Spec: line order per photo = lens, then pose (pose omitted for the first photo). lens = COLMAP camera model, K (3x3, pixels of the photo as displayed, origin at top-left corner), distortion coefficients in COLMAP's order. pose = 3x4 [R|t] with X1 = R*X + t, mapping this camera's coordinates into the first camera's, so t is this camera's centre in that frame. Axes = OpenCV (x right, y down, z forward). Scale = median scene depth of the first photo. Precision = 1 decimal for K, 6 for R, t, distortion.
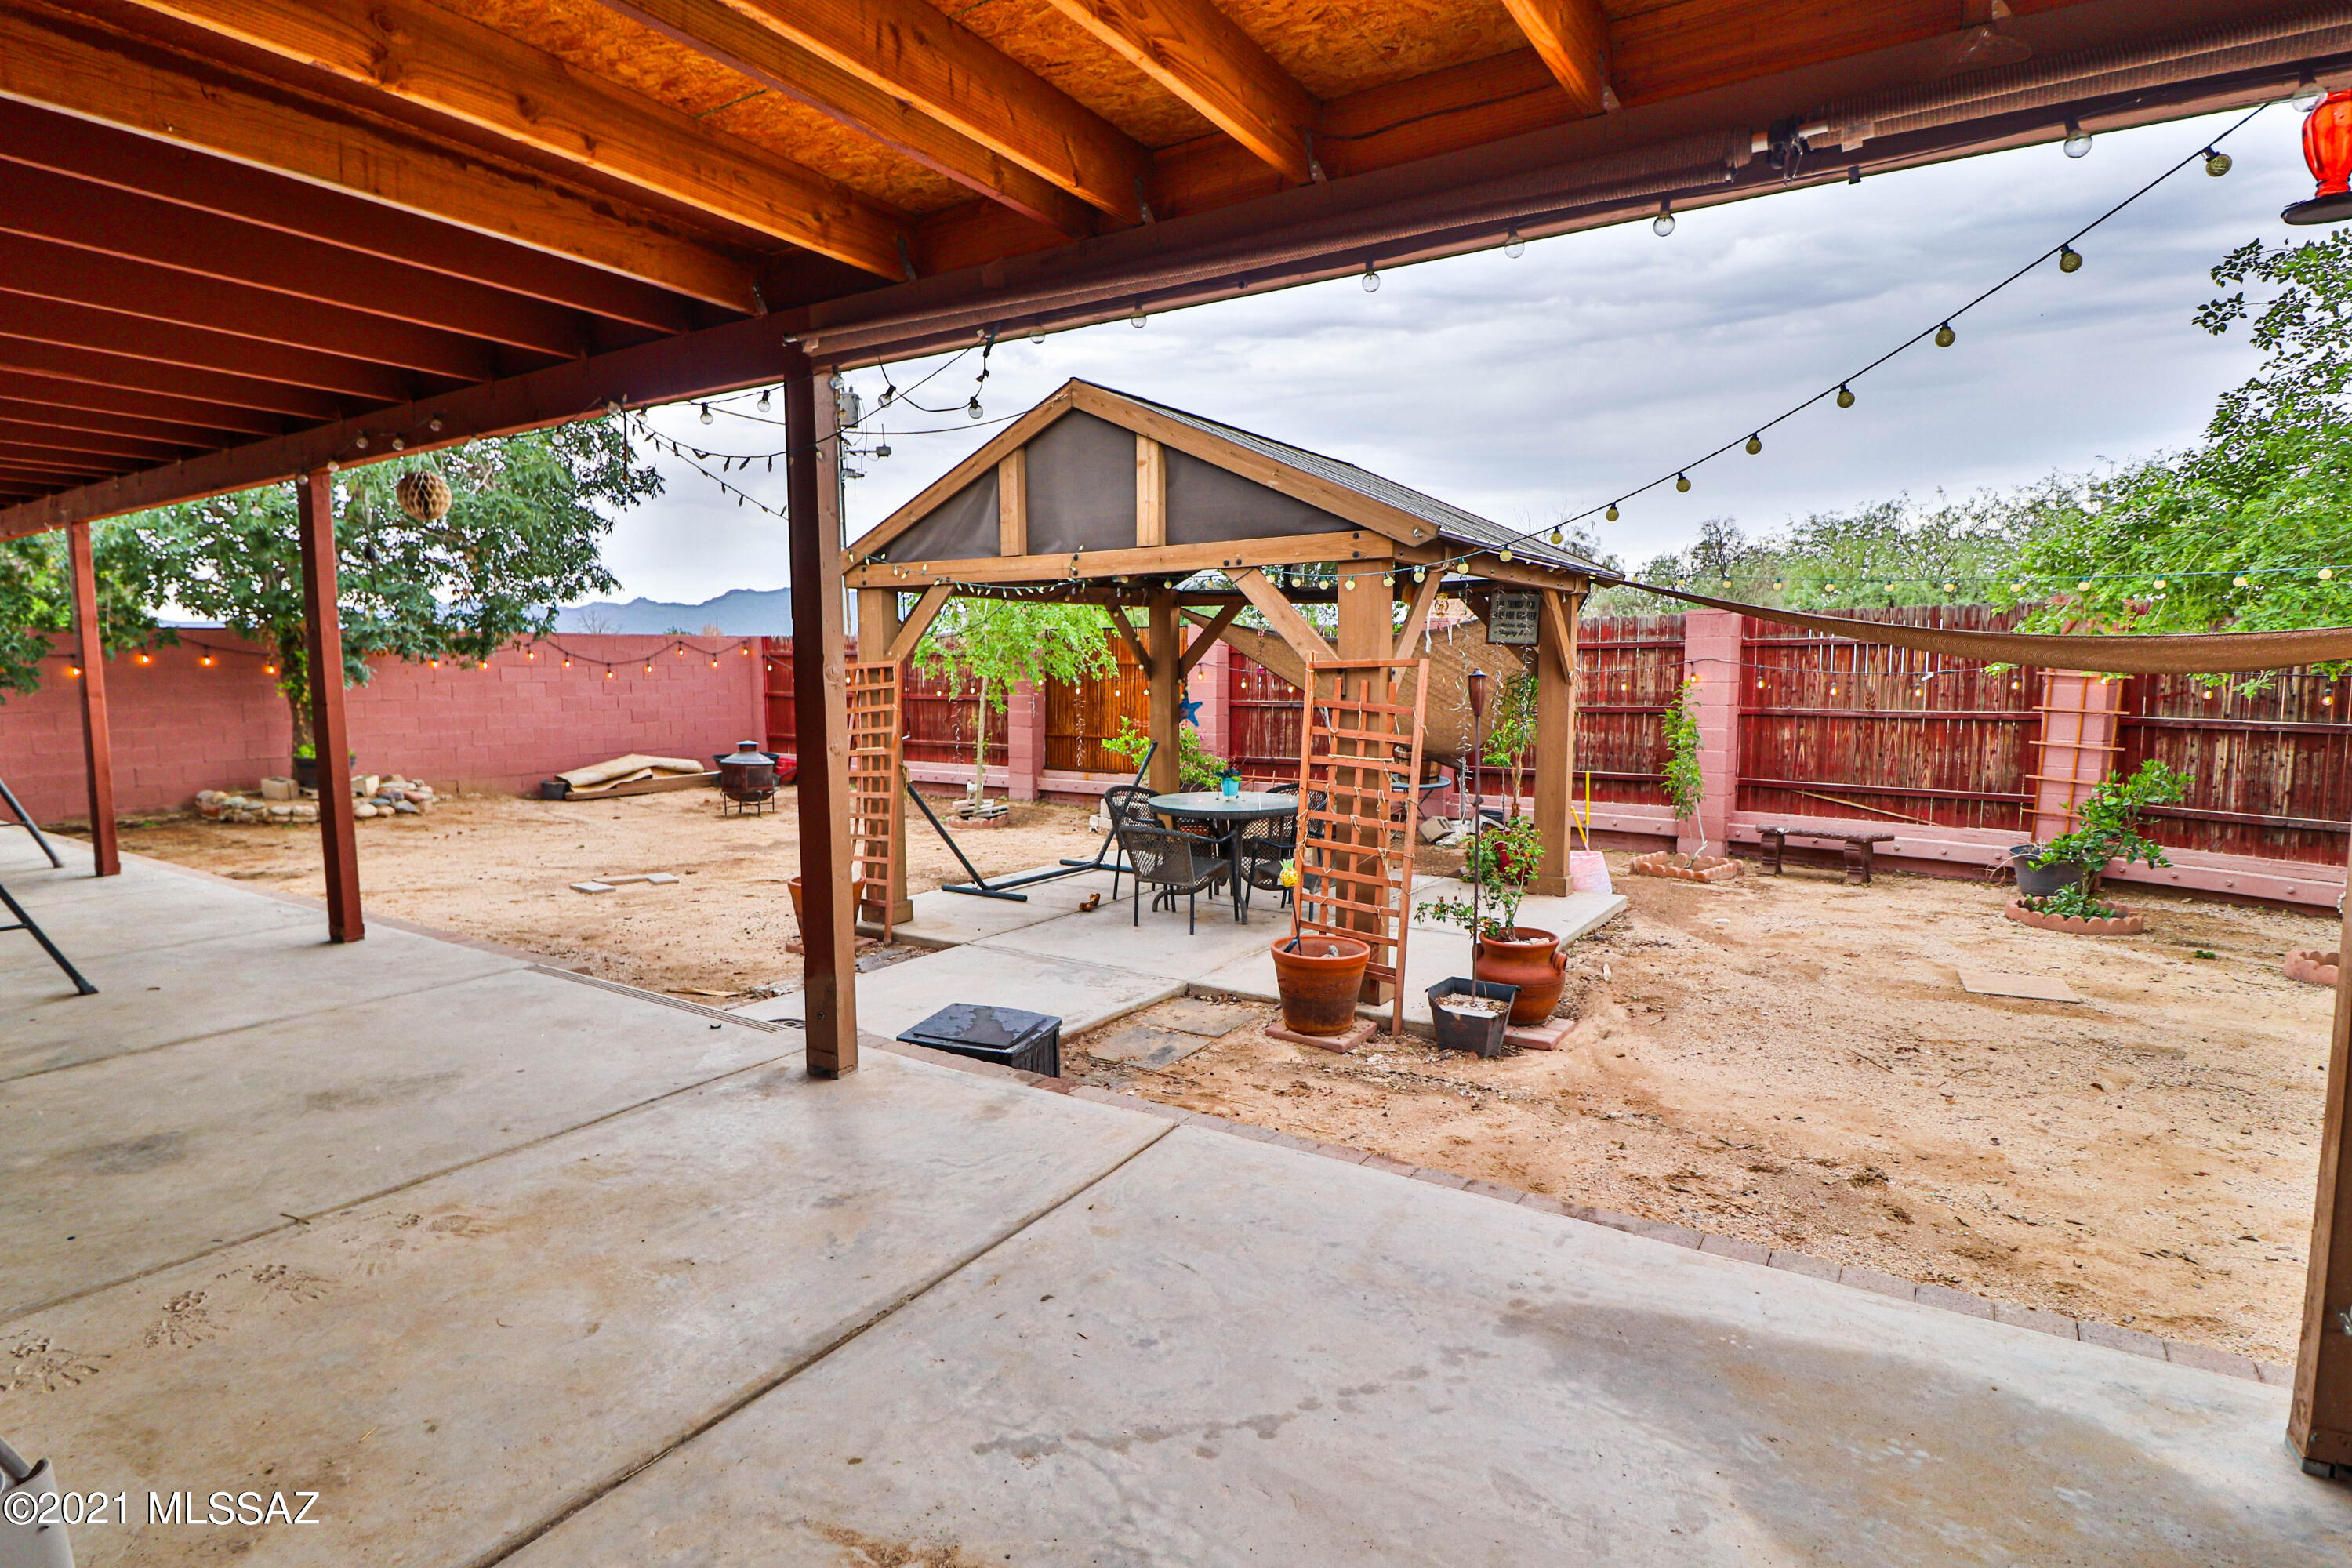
lens RADIAL K [[1212.0, 0, 1160.3], [0, 1212.0, 773.6], [0, 0, 1]] dist [-0.001554, -0.013122]
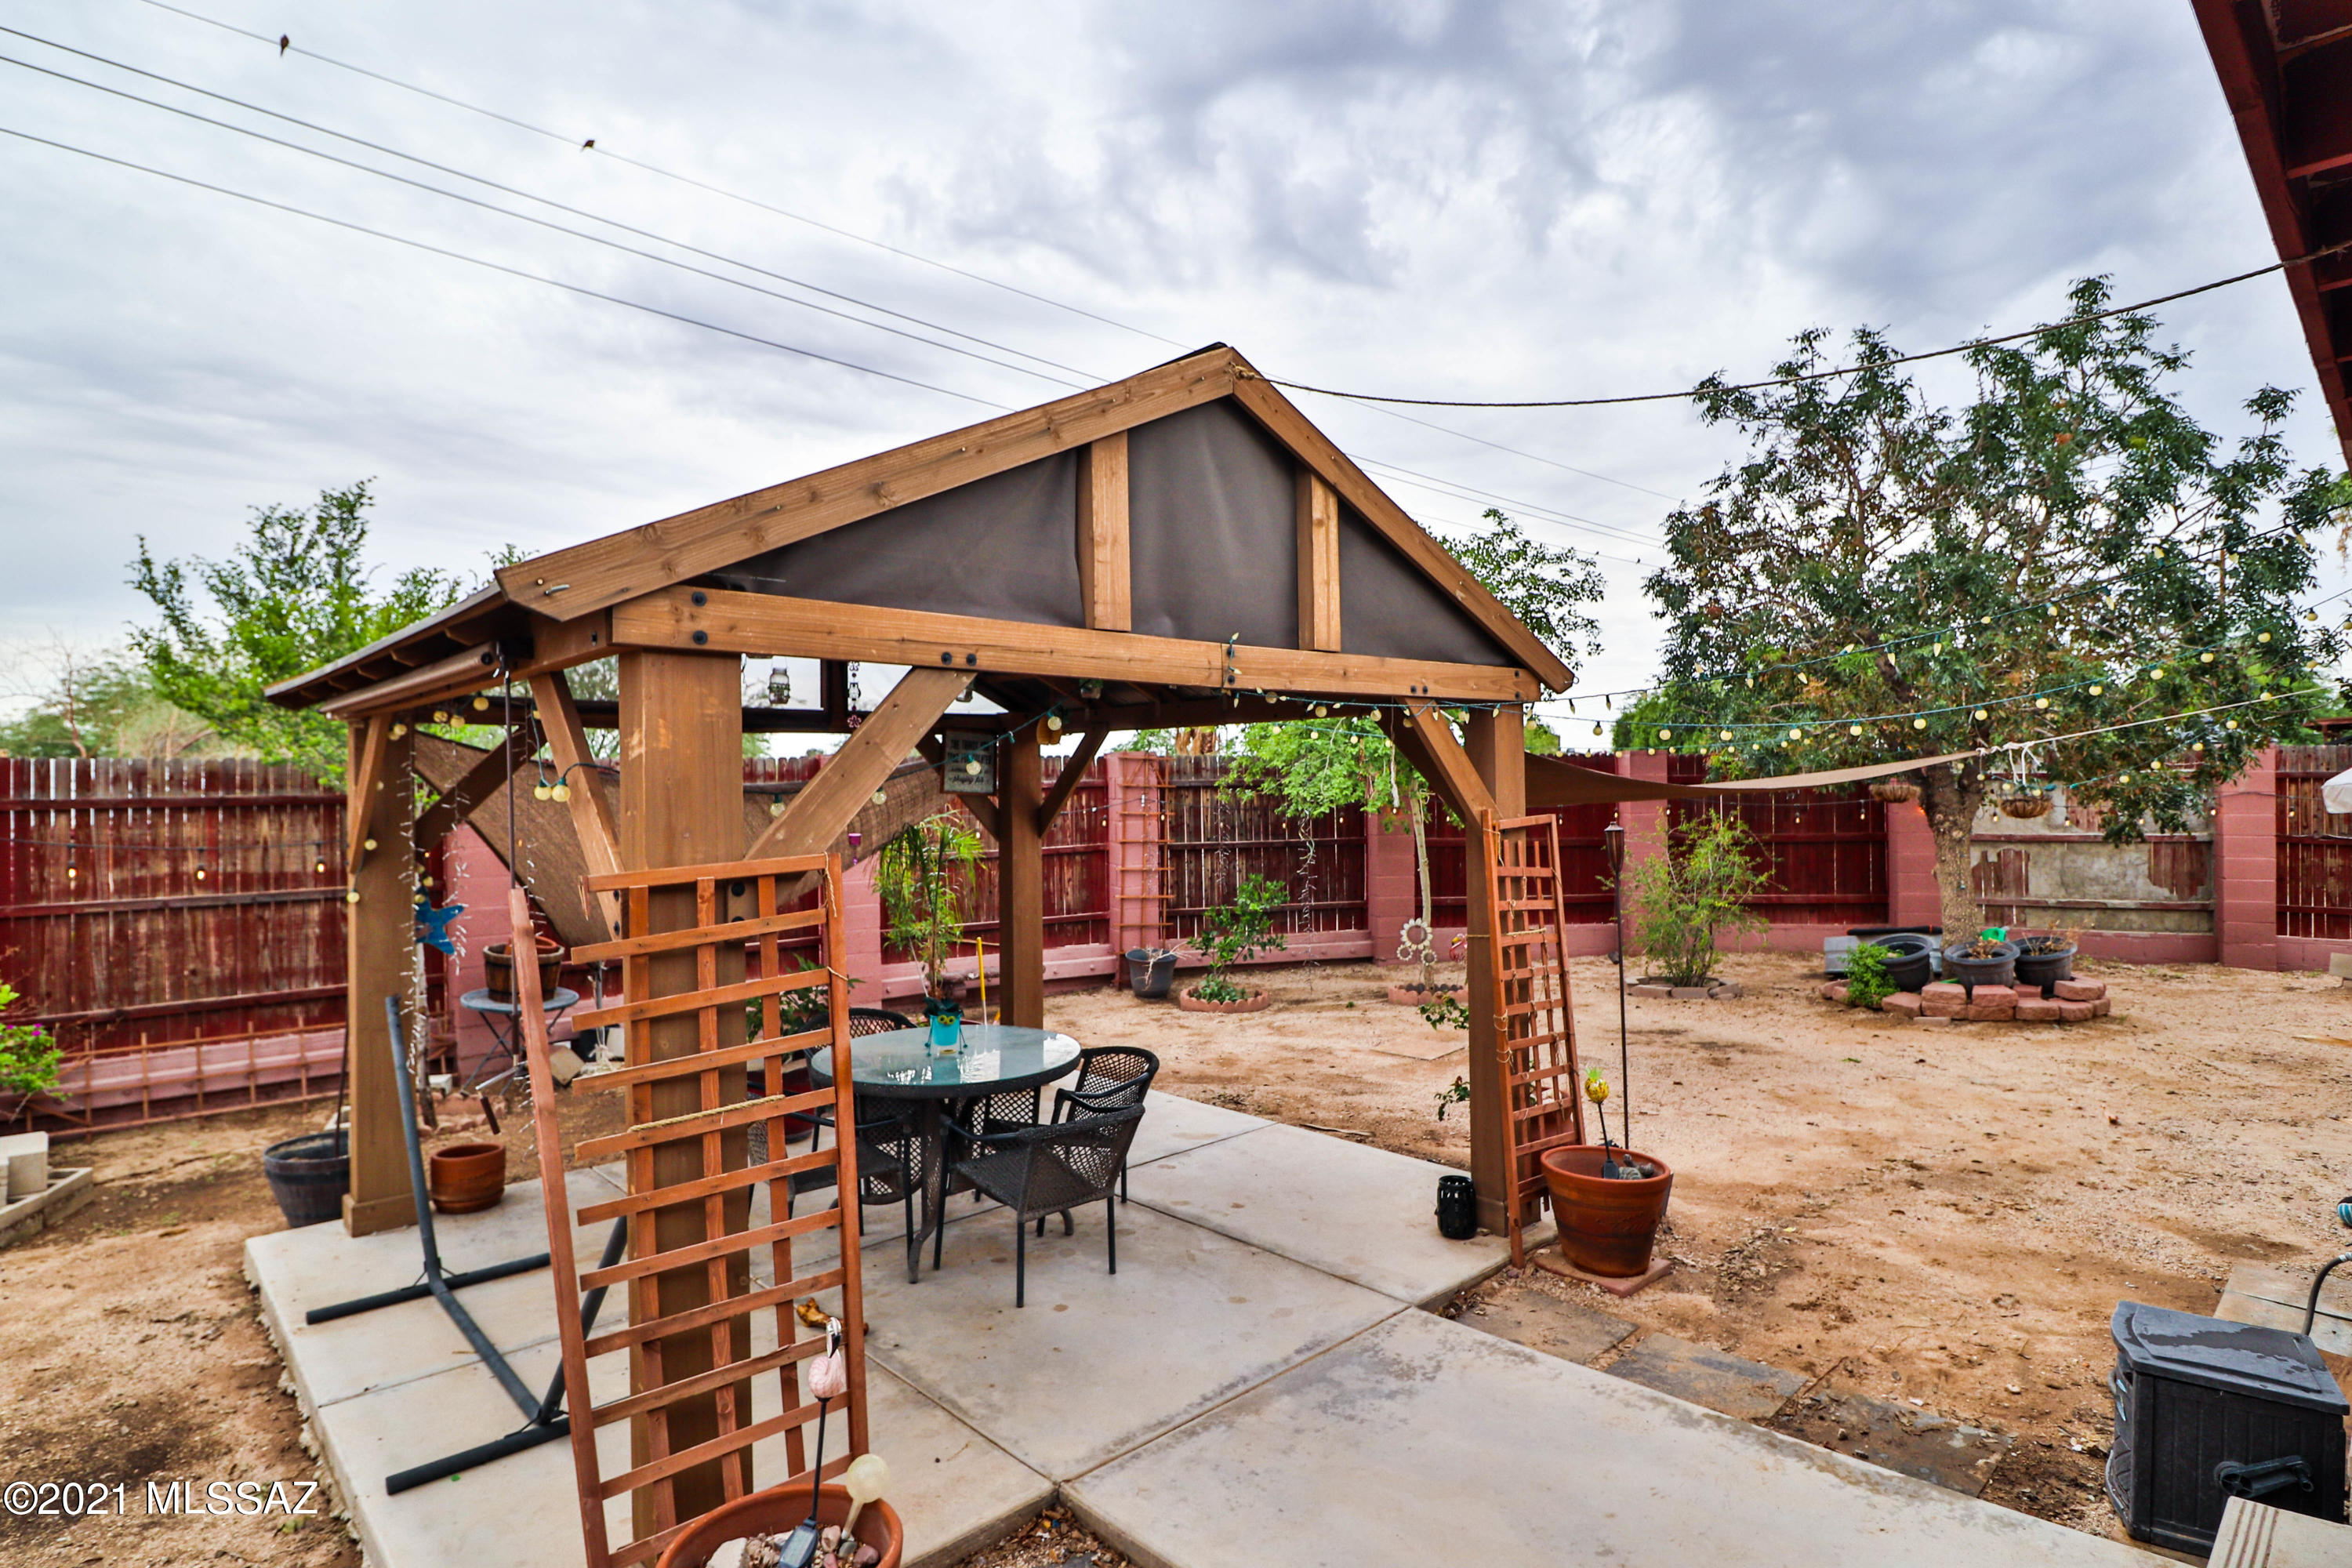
lens RADIAL K [[1212.0, 0, 1160.3], [0, 1212.0, 773.6], [0, 0, 1]] dist [-0.001554, -0.013122]
pose [[0.232769, 0.007566, 0.972503, -0.395137], [0.101210, 0.994352, -0.031961, -0.067101], [-0.967251, 0.105867, 0.230689, 0.569309]]
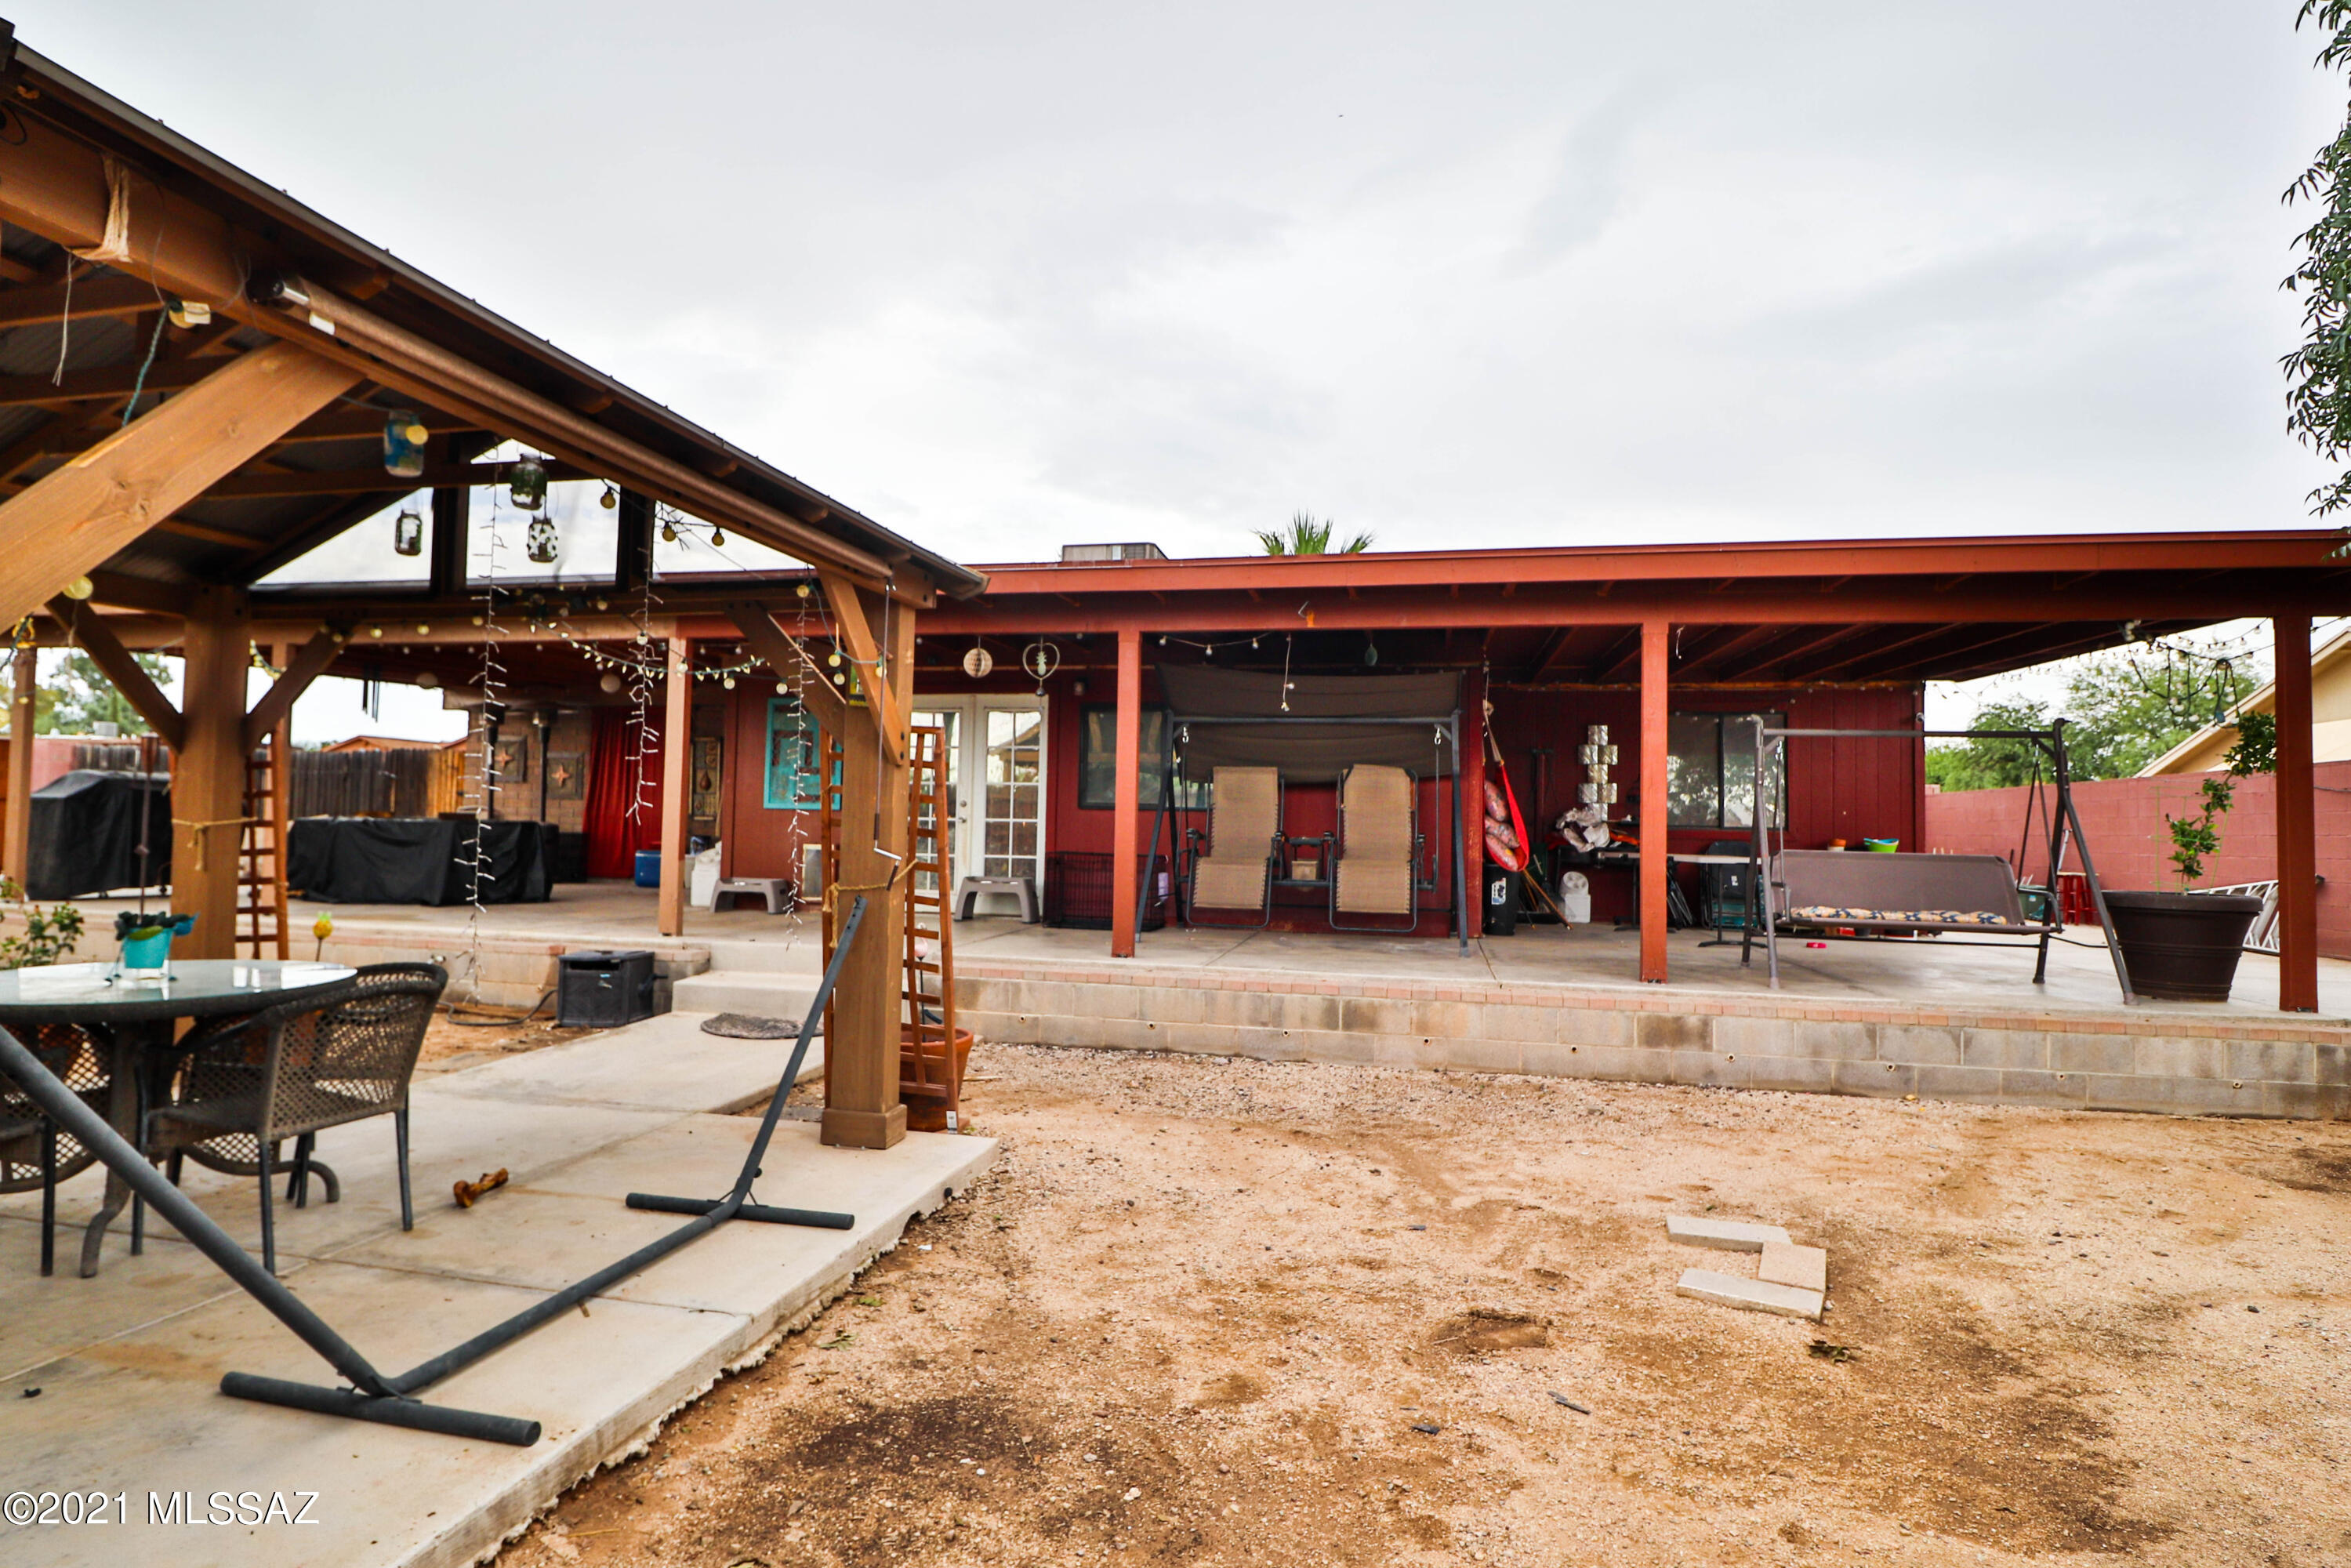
lens RADIAL K [[1227.4, 0, 1155.1], [0, 1227.4, 778.0], [0, 0, 1]] dist [-0.001465, -0.014213]
pose [[-0.933155, -0.029039, -0.358300, -0.100959], [-0.050762, 0.997389, 0.051371, -0.074594], [0.355873, 0.066125, -0.932192, 1.199357]]
